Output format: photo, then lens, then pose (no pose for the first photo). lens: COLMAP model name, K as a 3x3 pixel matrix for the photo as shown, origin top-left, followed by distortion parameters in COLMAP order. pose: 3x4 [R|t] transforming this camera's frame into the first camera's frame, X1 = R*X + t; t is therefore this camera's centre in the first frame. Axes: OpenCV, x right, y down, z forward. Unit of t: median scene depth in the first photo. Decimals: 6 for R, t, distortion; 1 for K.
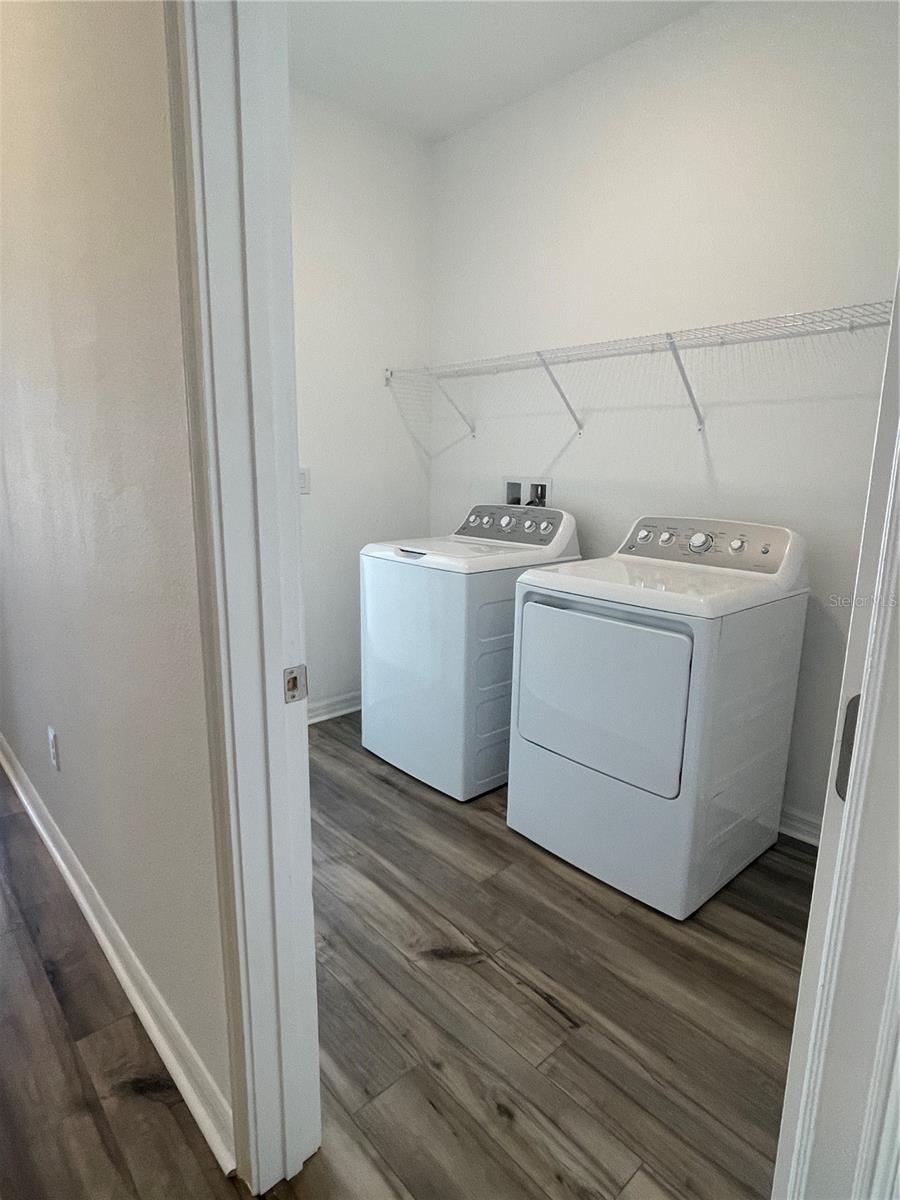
lens RADIAL K [[665.6, 0, 447.6], [0, 665.6, 598.0], [0, 0, 1]] dist [-0.002944, -0.002270]
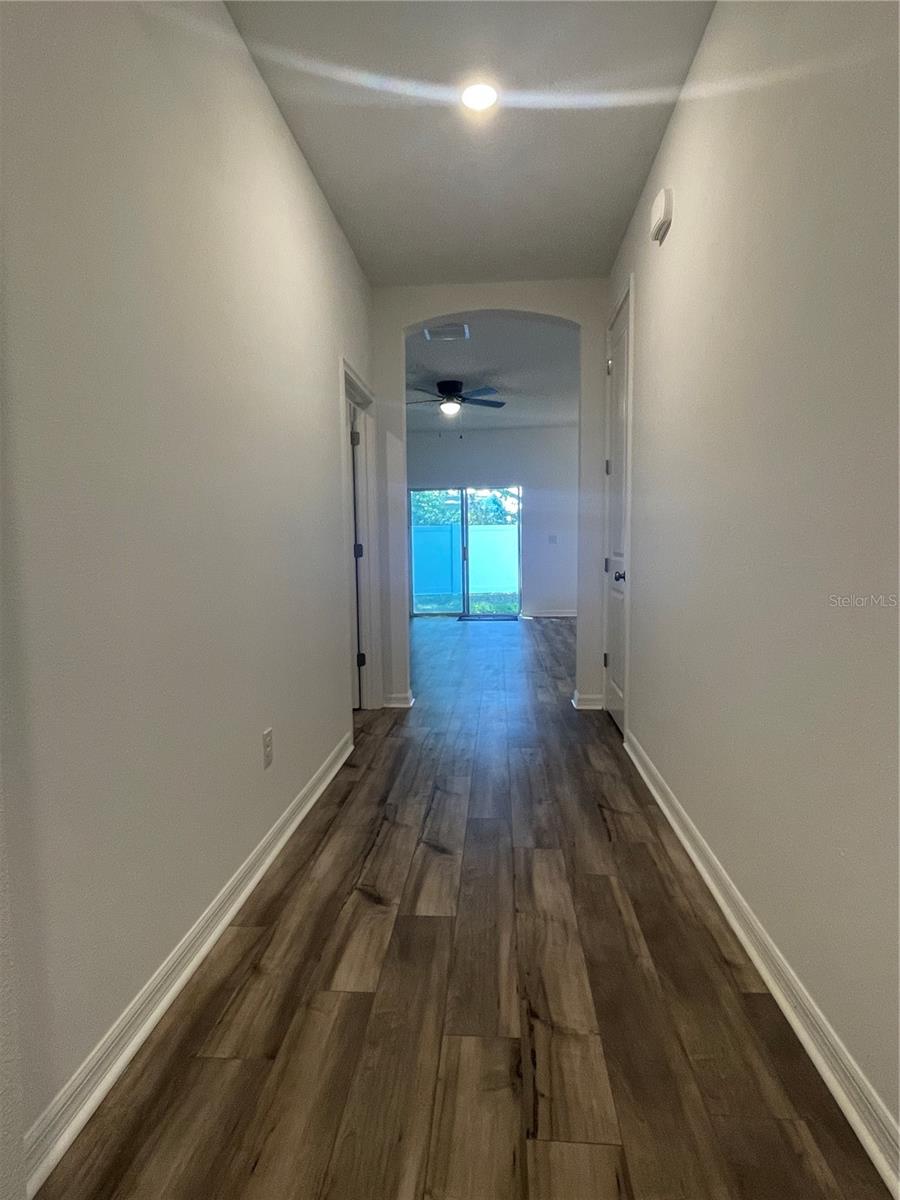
lens RADIAL K [[665.6, 0, 447.6], [0, 665.6, 598.0], [0, 0, 1]] dist [-0.002944, -0.002270]
pose [[-0.687271, -0.063480, 0.723622, -2.170298], [0.145536, 0.963942, 0.222787, -0.318898], [-0.711672, 0.258428, -0.653252, 1.948775]]
